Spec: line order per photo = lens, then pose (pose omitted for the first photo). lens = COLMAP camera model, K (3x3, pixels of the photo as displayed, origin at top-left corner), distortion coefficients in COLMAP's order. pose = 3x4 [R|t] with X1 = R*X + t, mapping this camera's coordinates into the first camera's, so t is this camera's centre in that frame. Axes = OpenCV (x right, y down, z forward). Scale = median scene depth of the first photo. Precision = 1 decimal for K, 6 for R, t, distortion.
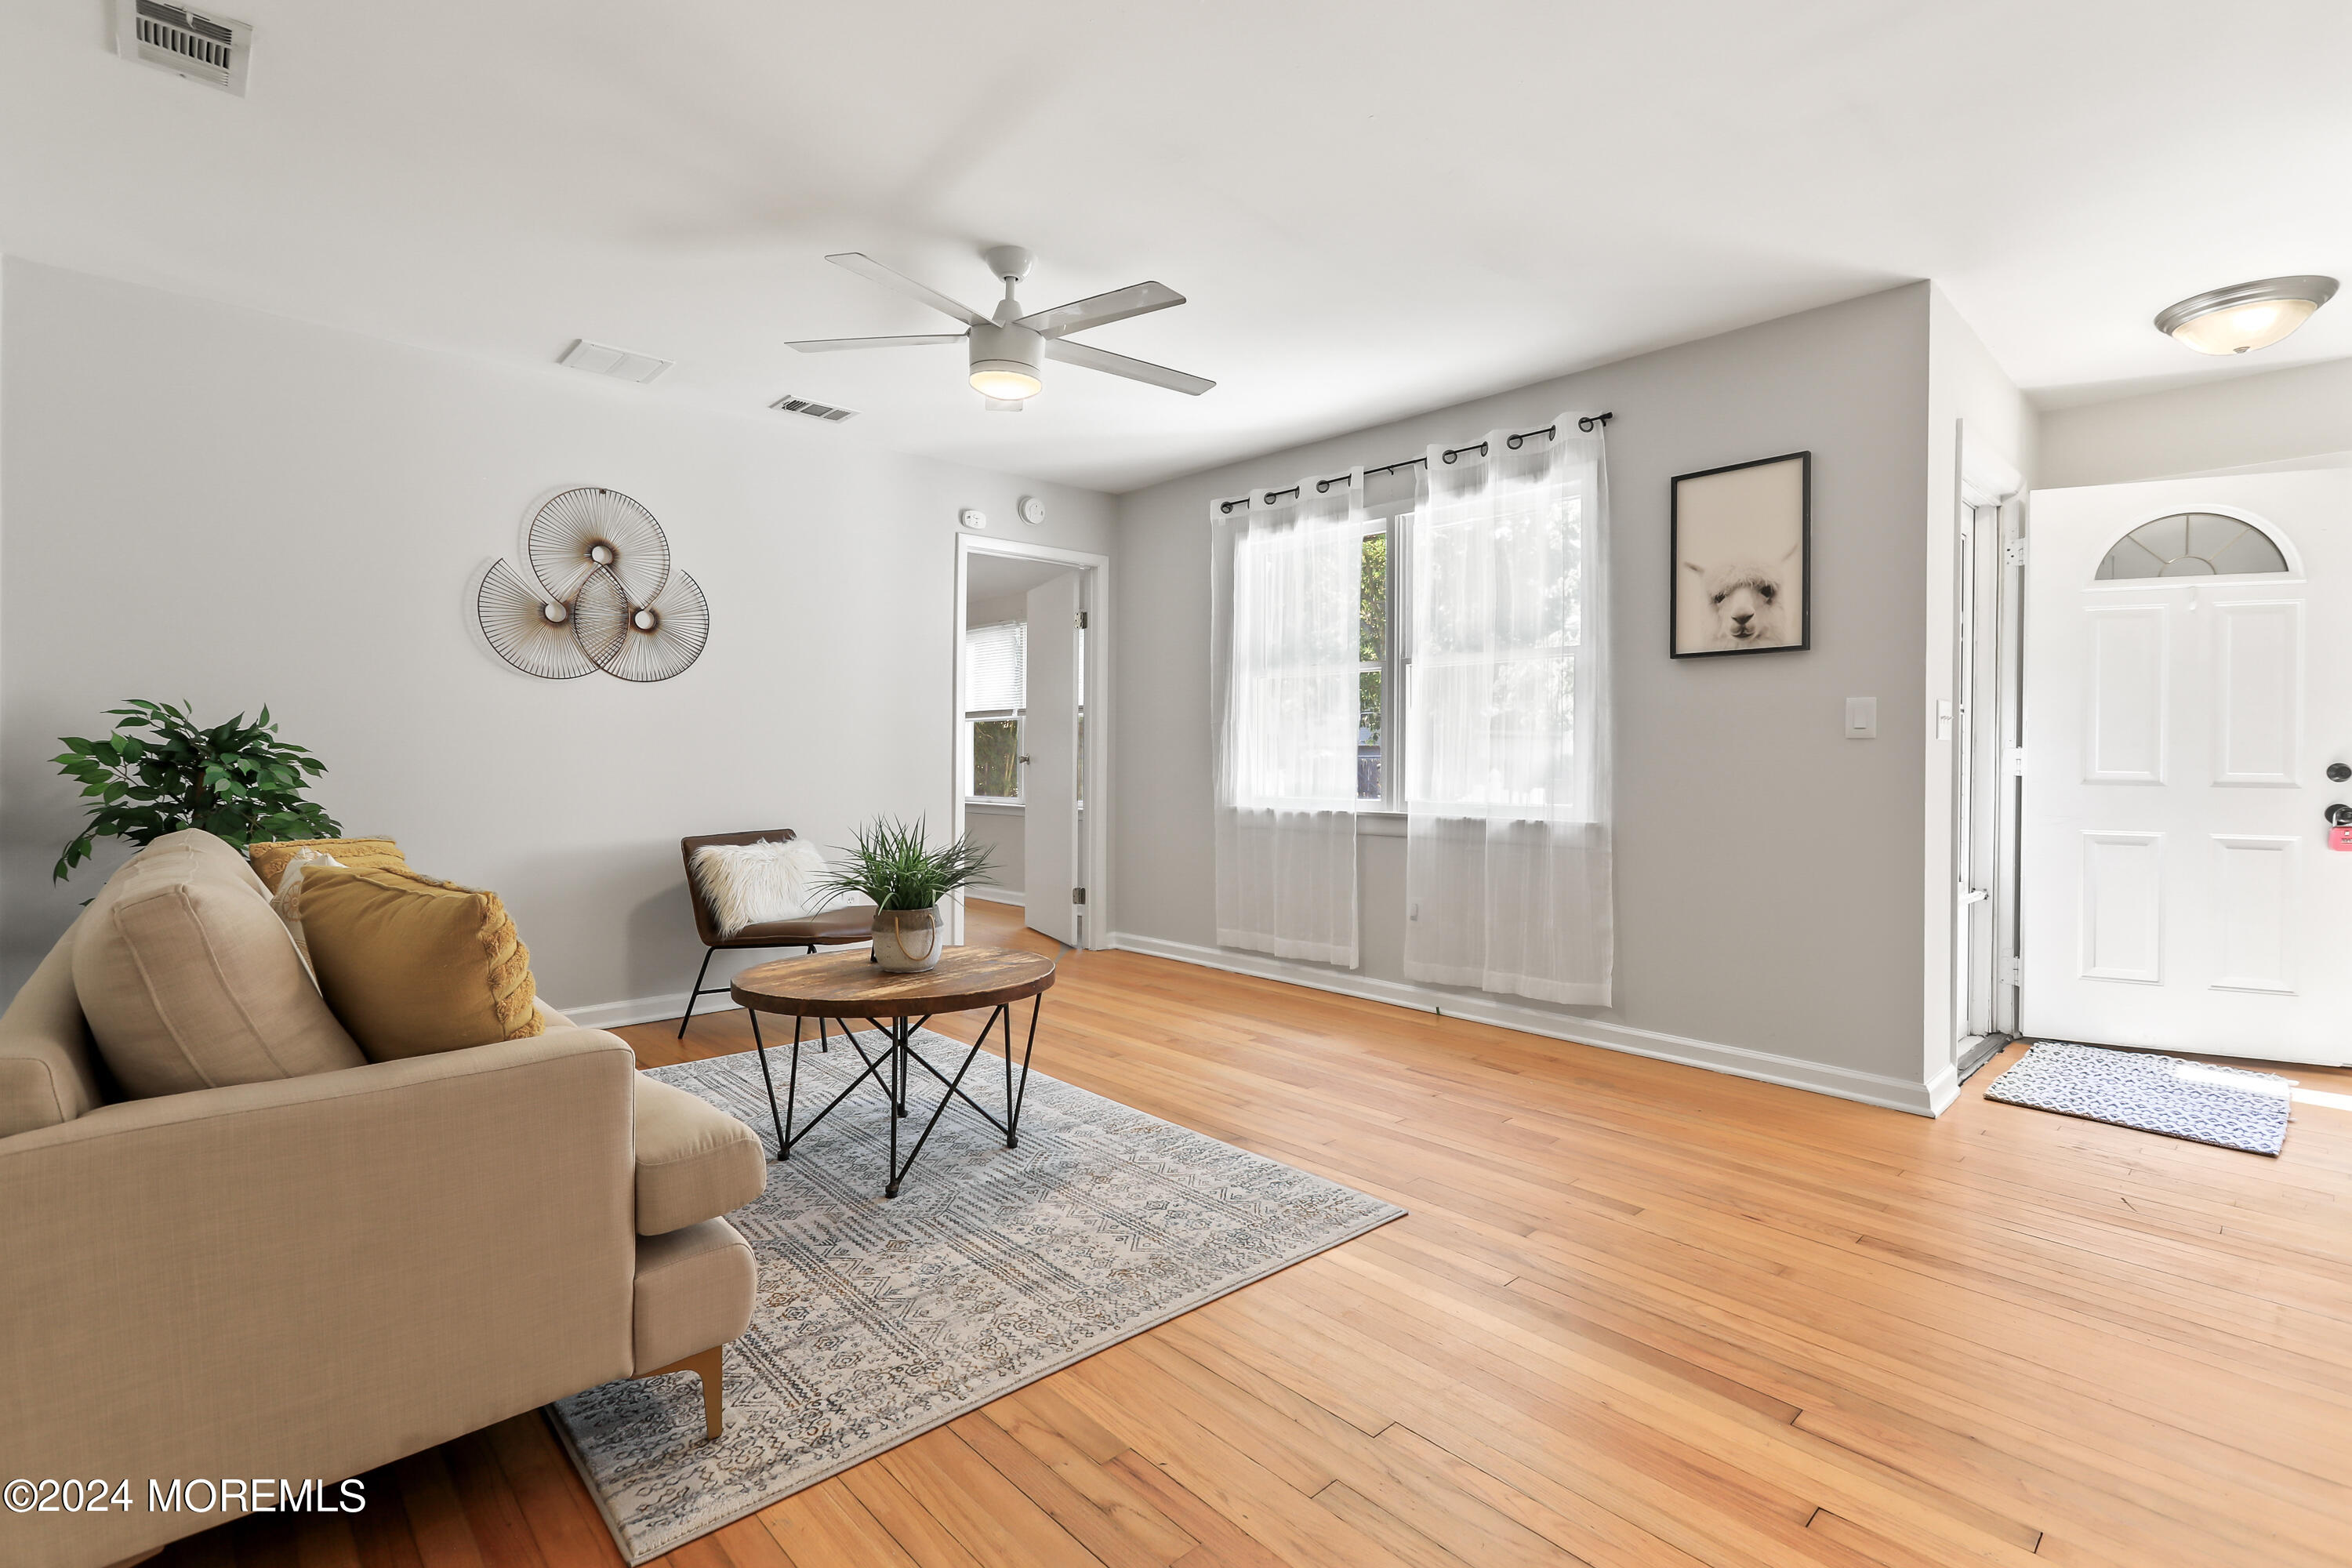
lens RADIAL K [[1077.9, 0, 1138.7], [0, 1077.9, 765.2], [0, 0, 1]] dist [-0.001815, 0.000470]
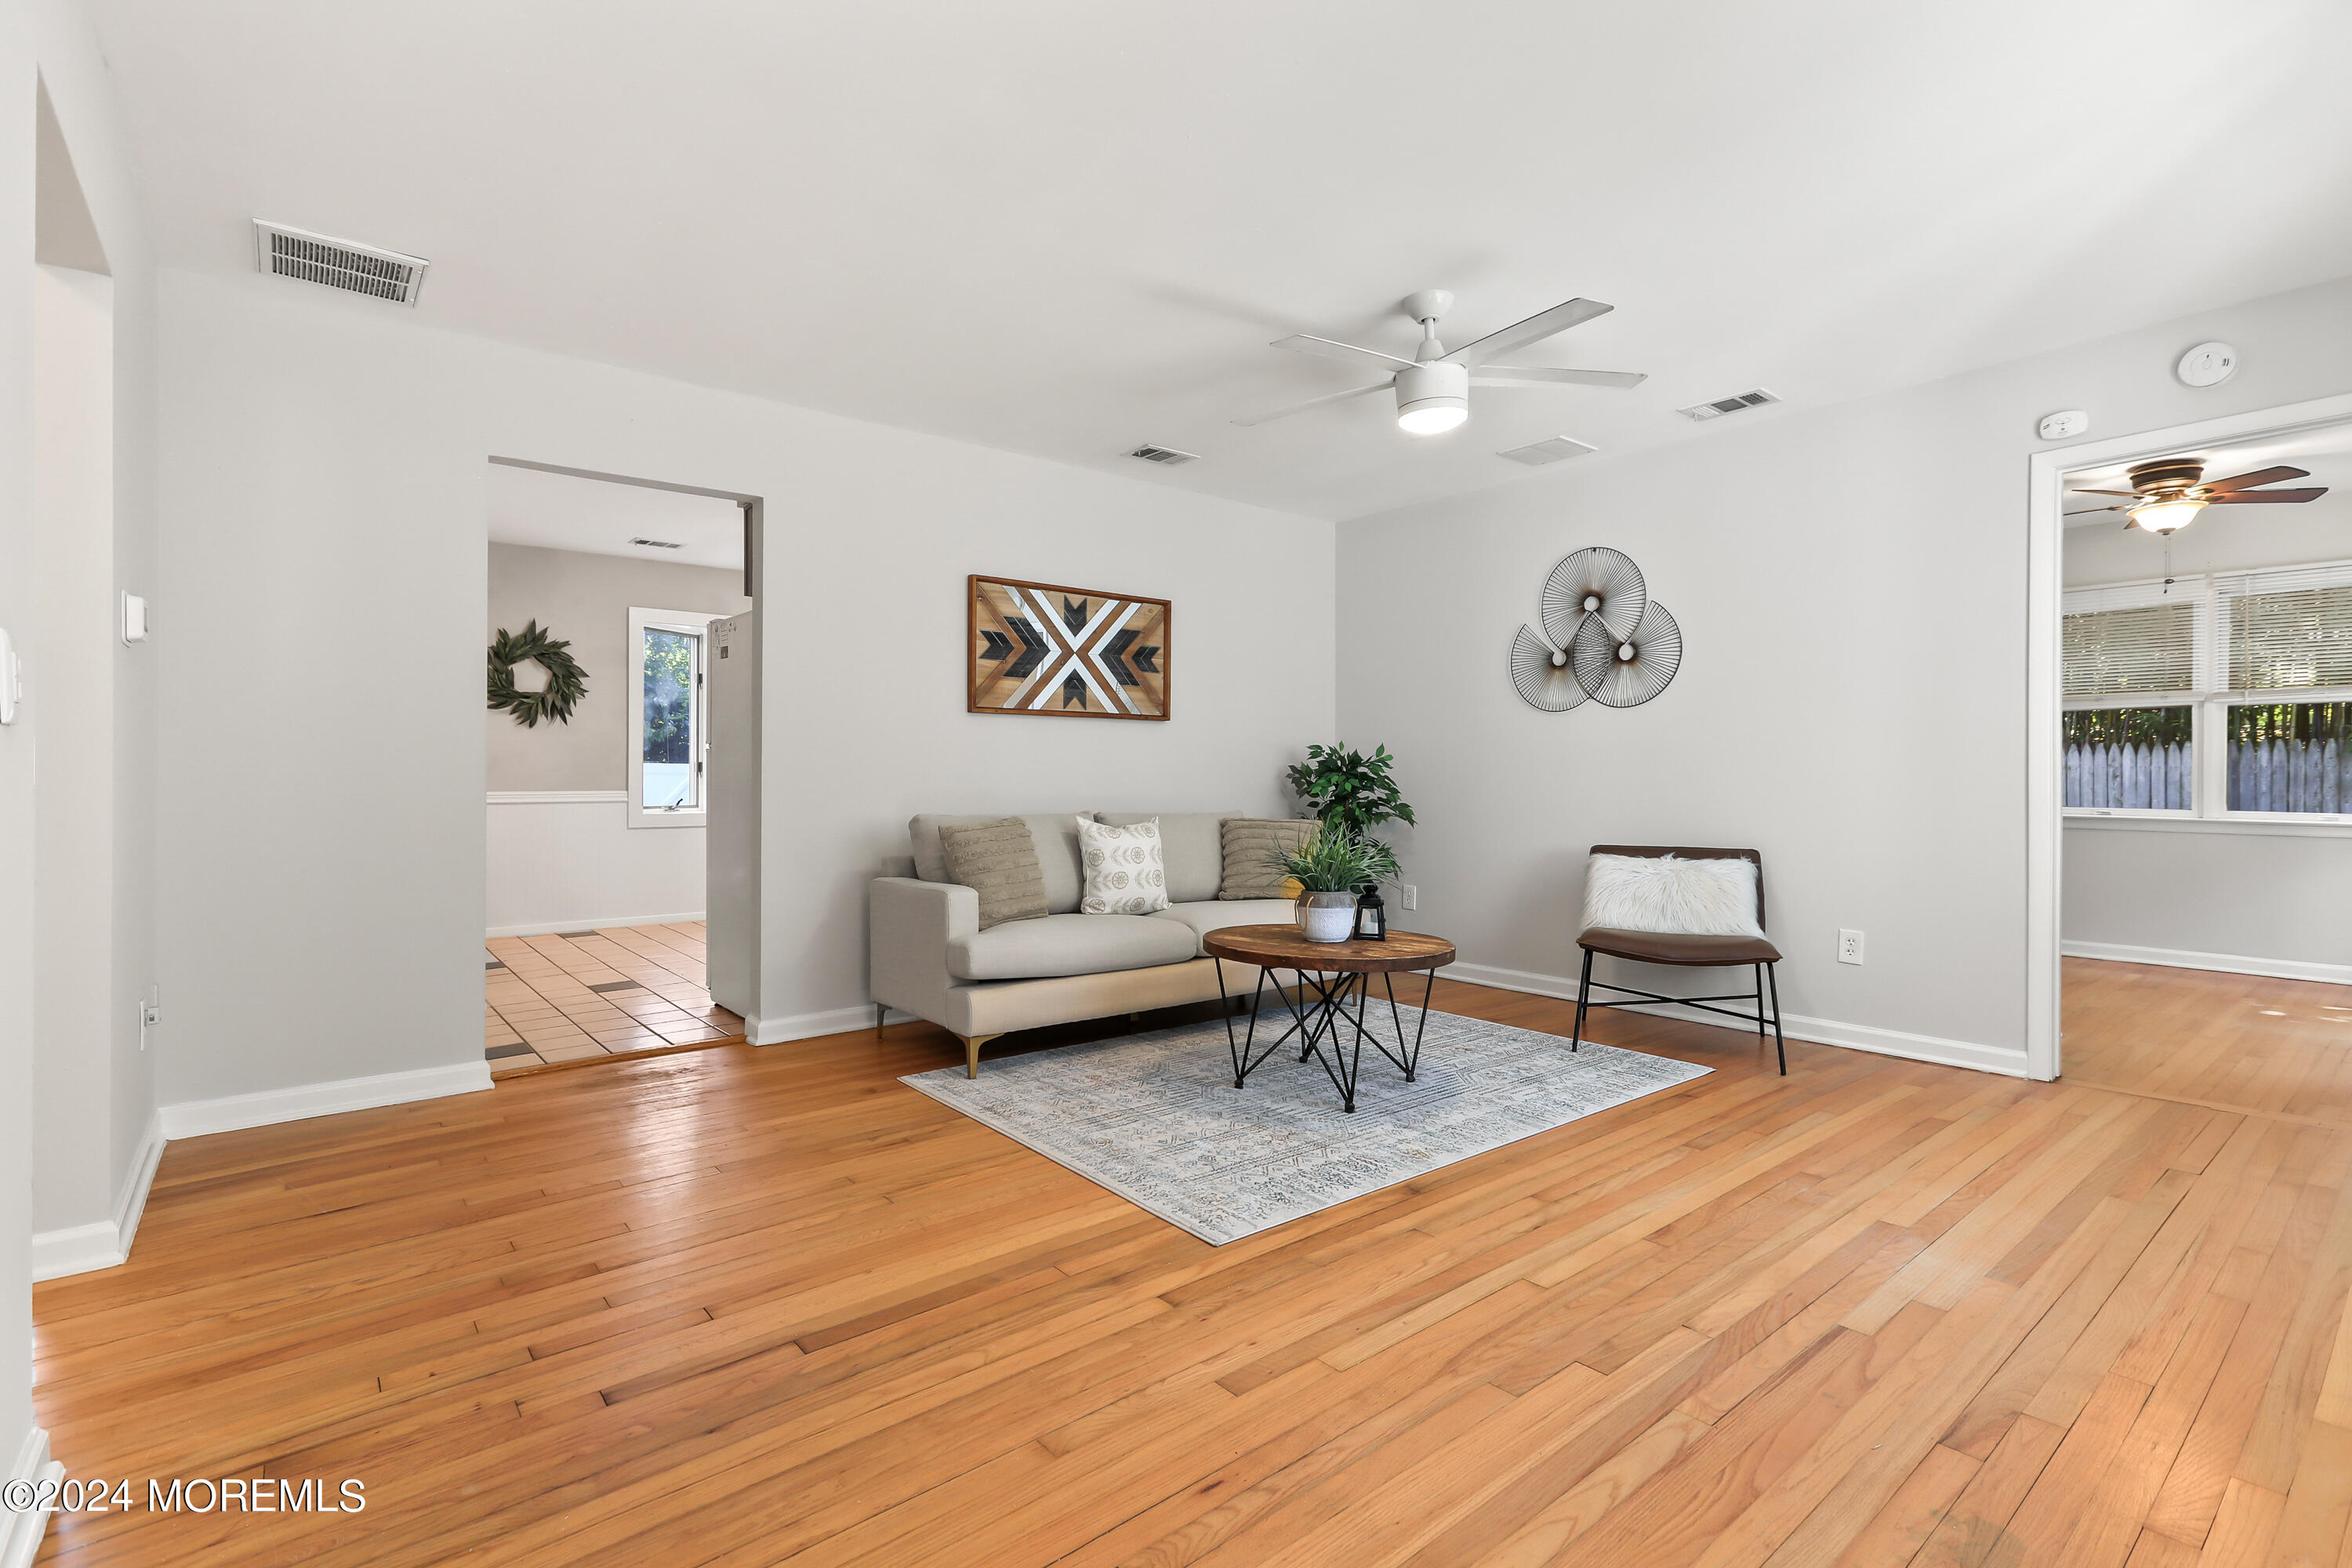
lens RADIAL K [[1077.9, 0, 1172.6], [0, 1077.9, 779.4], [0, 0, 1]] dist [-0.001815, 0.000470]
pose [[-0.041006, -0.001914, -0.999157, 0.902565], [-0.004672, 0.999988, -0.001724, 0.003779], [0.999148, 0.004598, -0.041014, 0.749898]]
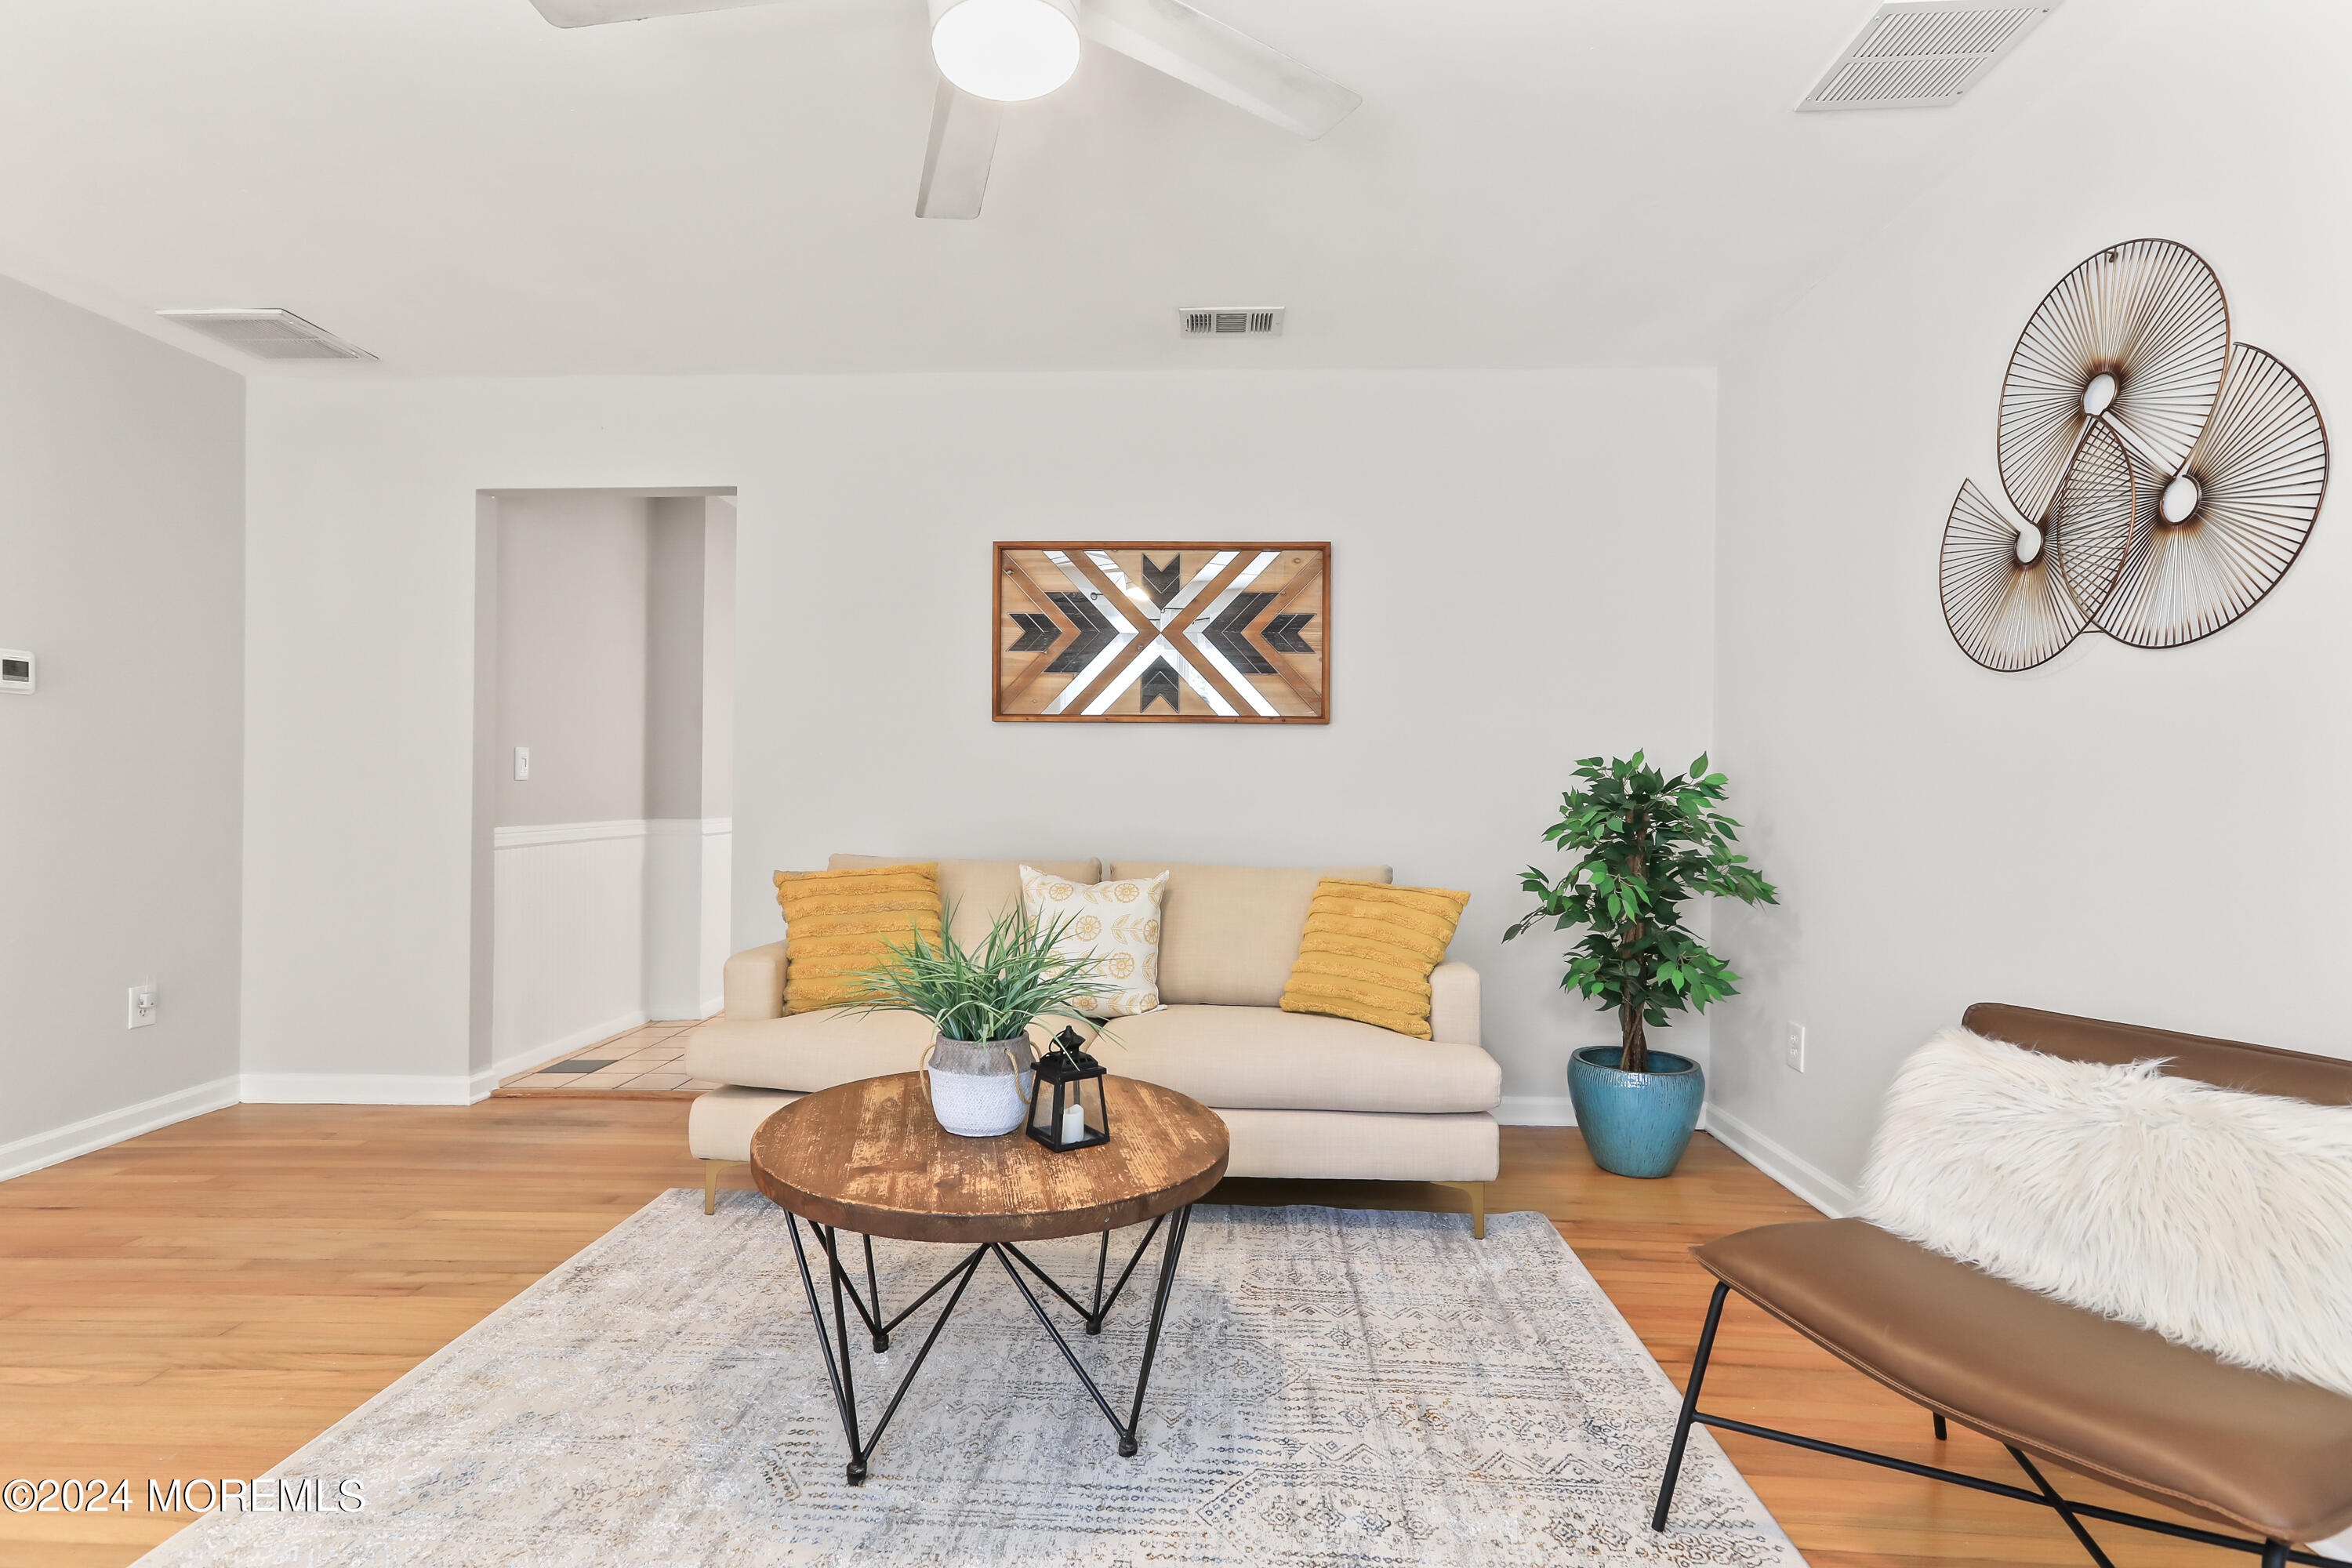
lens RADIAL K [[1110.9, 0, 1173.0], [0, 1110.9, 791.9], [0, 0, 1]] dist [0.006913, 0.001359]
pose [[-0.690533, -0.011930, -0.723203, 0.178233], [-0.015330, 0.999881, -0.001856, -0.015264], [0.723138, 0.009805, -0.690634, 1.335917]]
